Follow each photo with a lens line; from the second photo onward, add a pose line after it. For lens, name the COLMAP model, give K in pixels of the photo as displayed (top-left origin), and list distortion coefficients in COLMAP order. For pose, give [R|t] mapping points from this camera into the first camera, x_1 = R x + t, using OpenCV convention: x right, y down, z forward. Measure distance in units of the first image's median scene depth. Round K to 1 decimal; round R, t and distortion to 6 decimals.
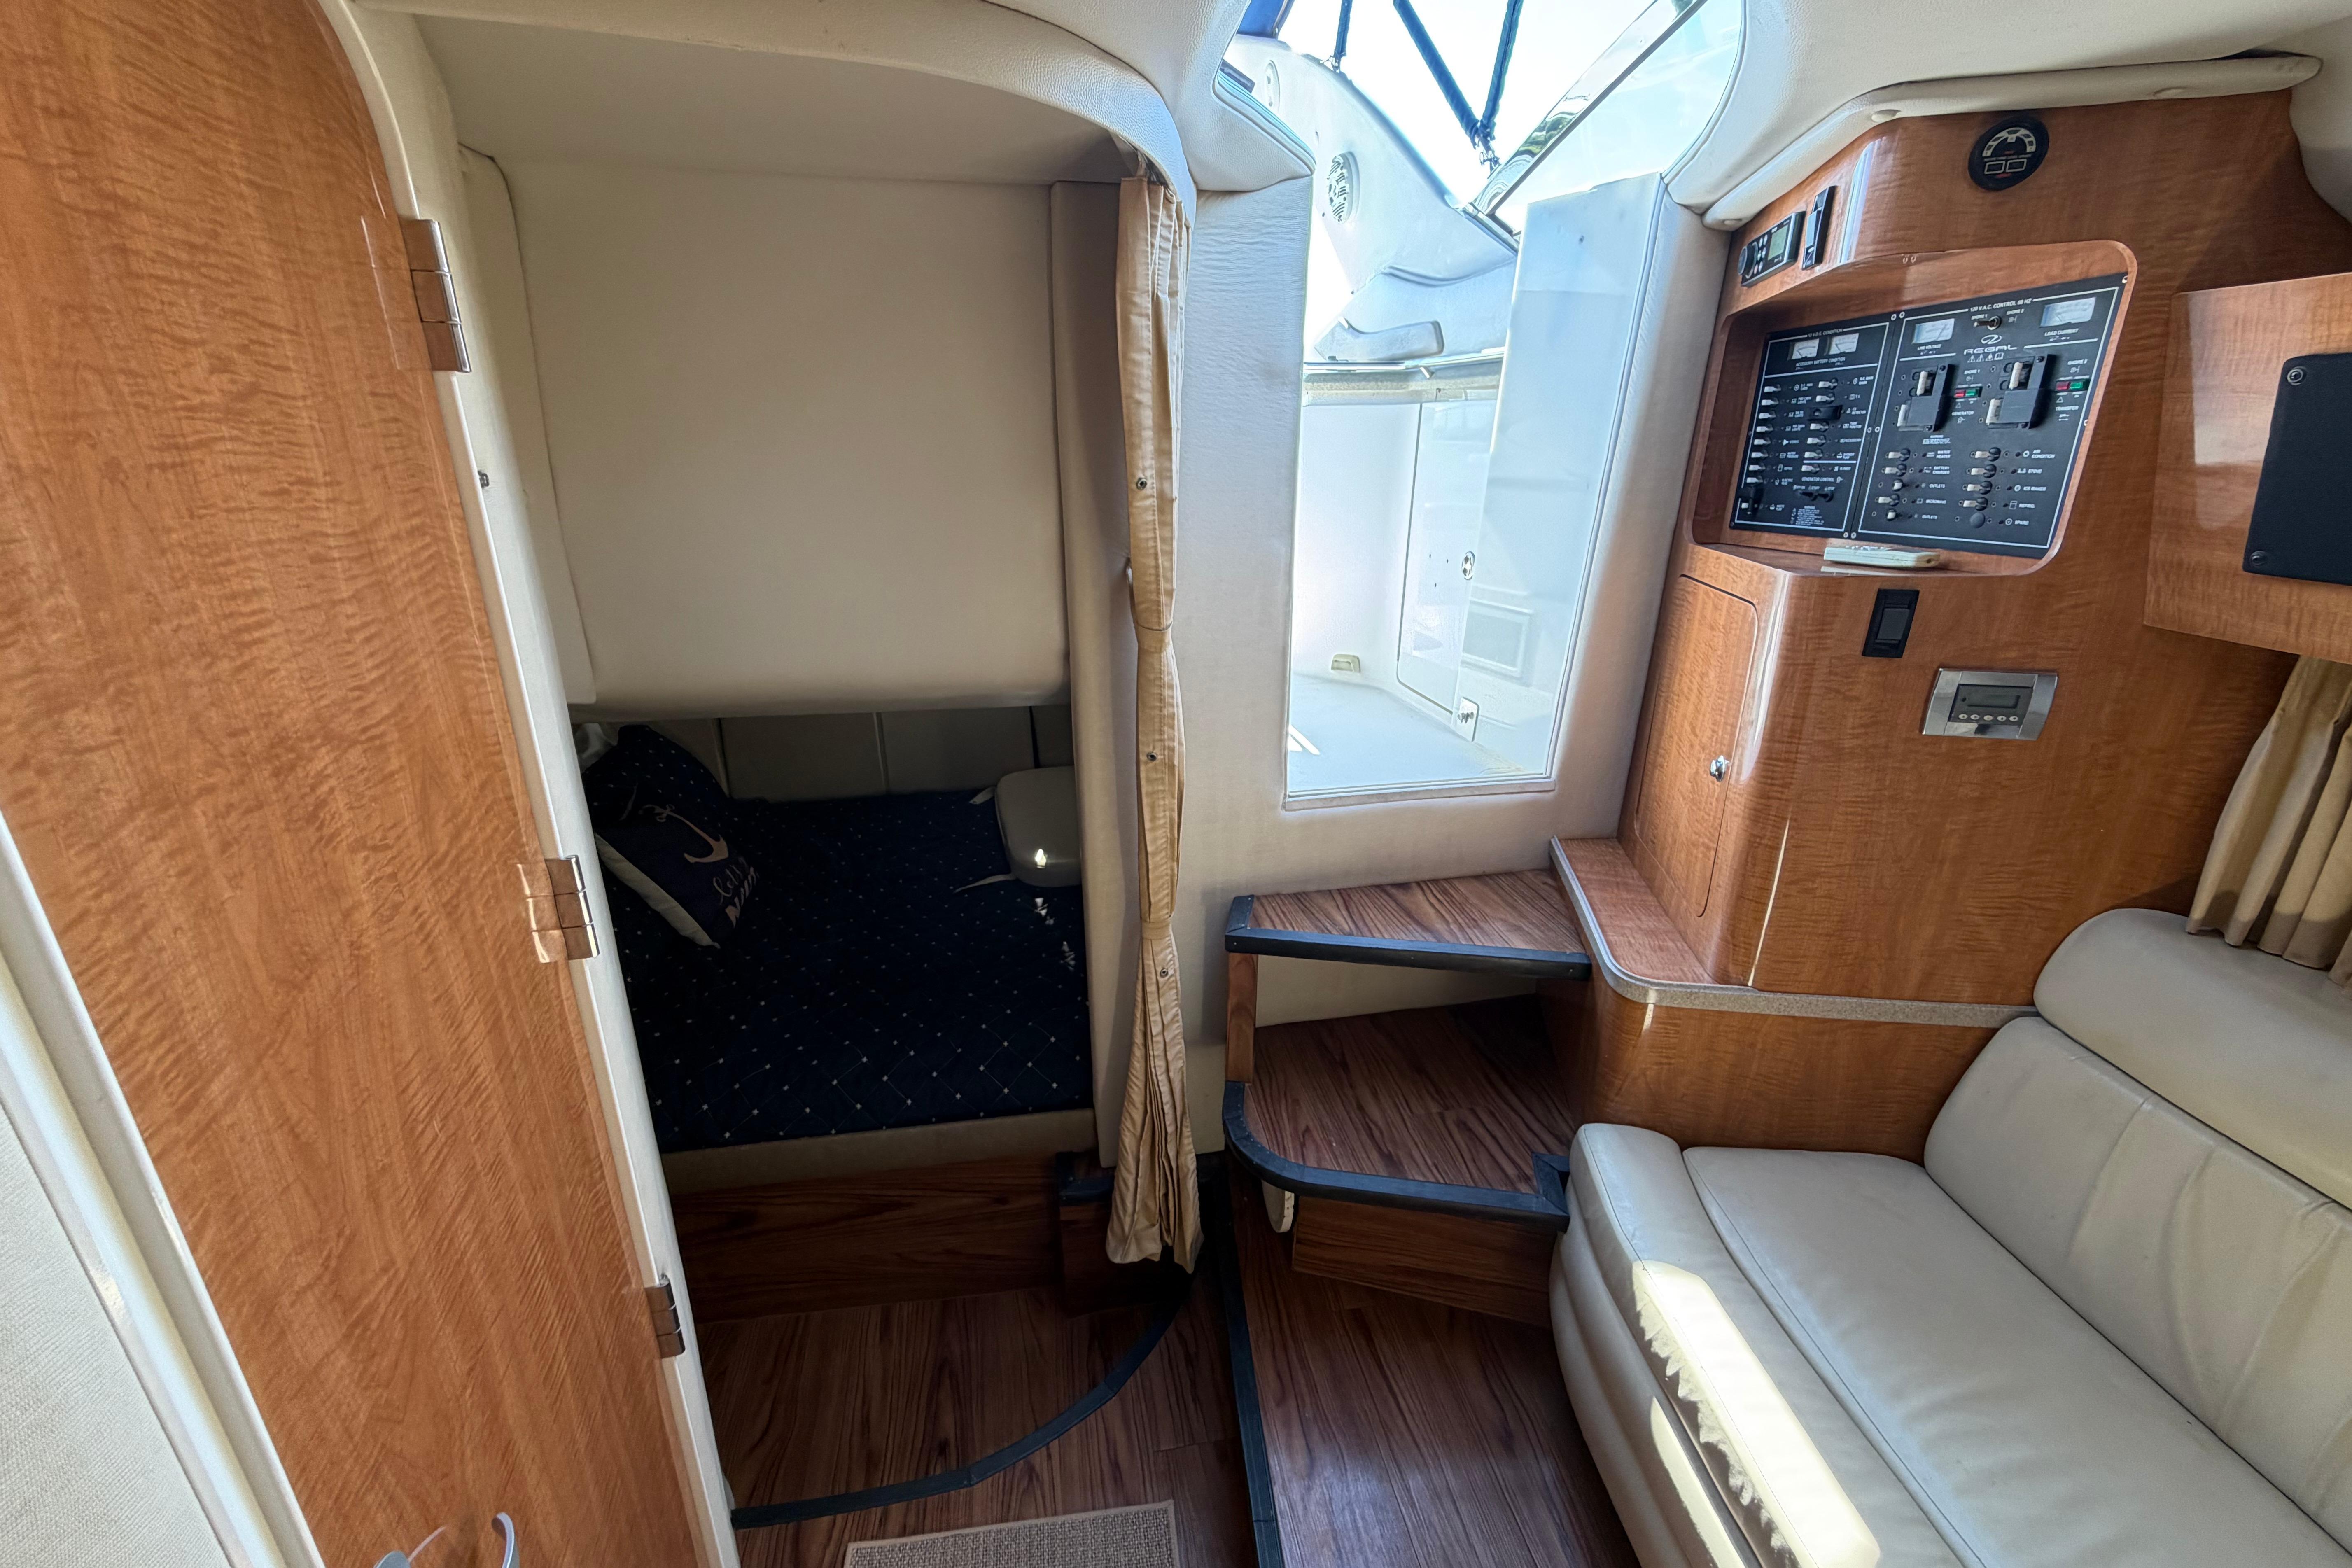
lens RADIAL K [[934.5, 0, 1170.3], [0, 934.5, 786.8], [0, 0, 1]] dist [-0.001081, 0.000169]
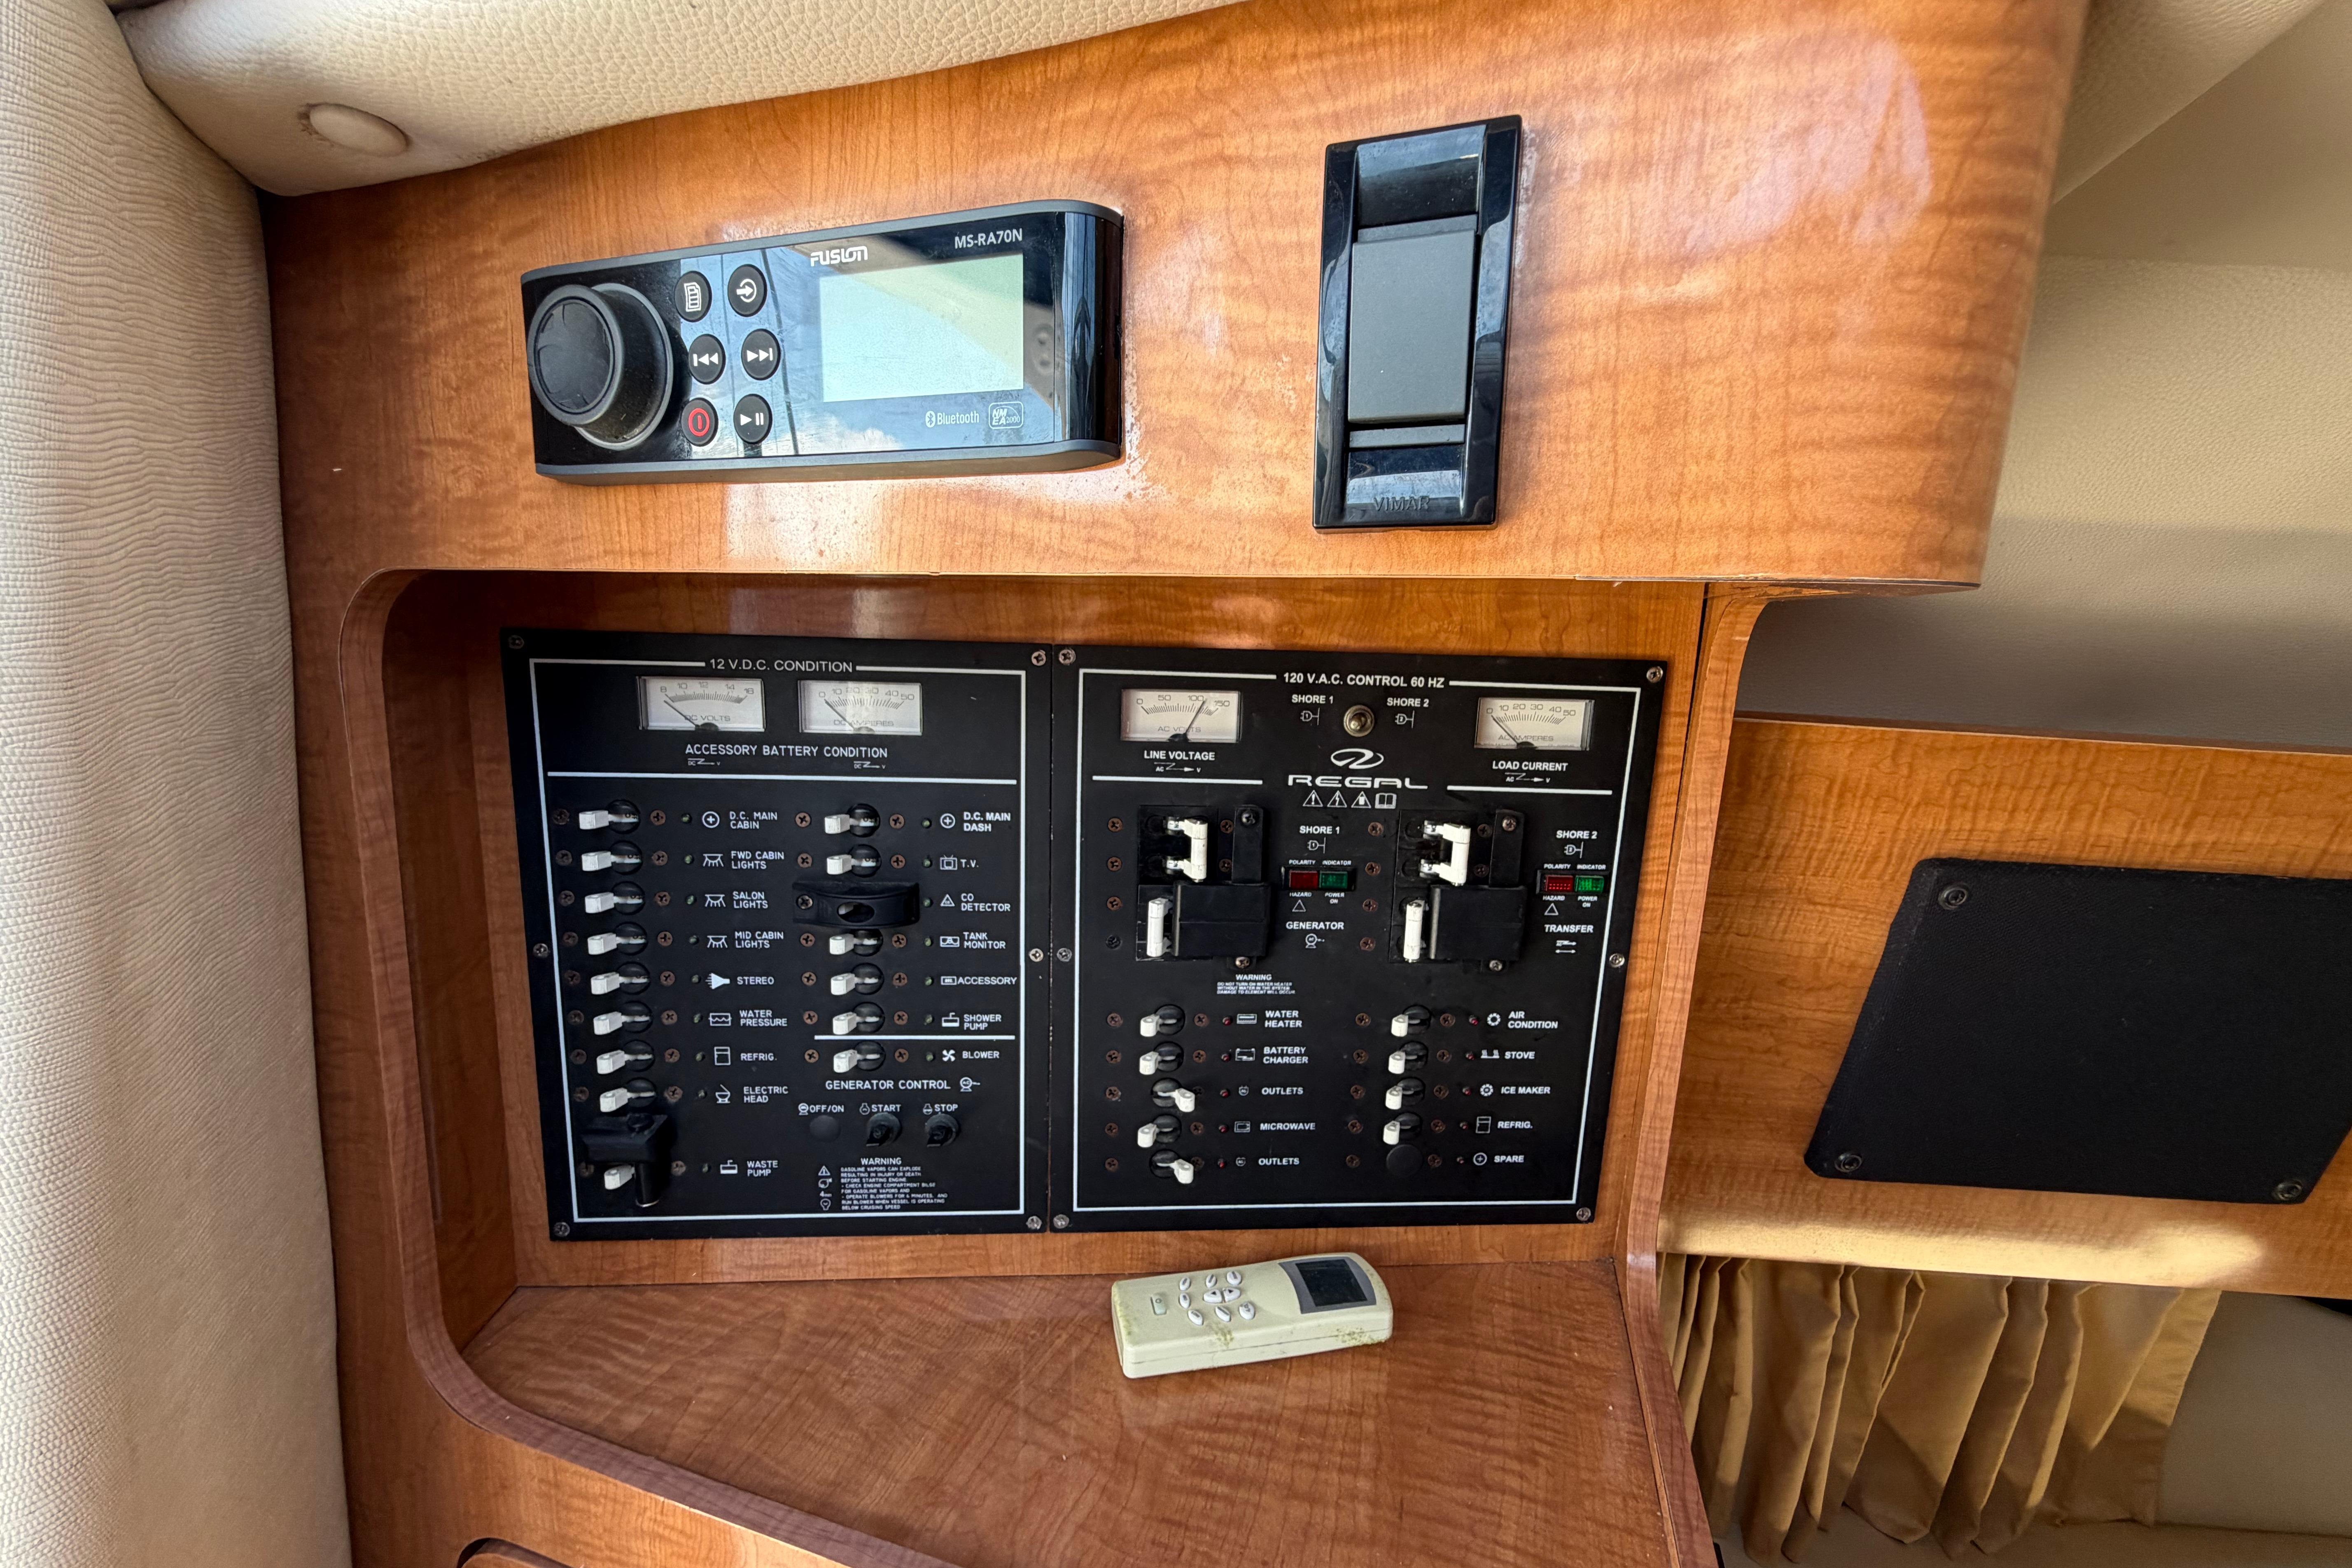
lens RADIAL K [[934.5, 0, 1170.3], [0, 934.5, 786.8], [0, 0, 1]] dist [-0.001081, 0.000169]
pose [[0.091855, -0.146131, 0.984992, 0.415427], [0.306959, 0.945157, 0.111596, -0.458076], [-0.947280, 0.292102, 0.131674, 0.876940]]
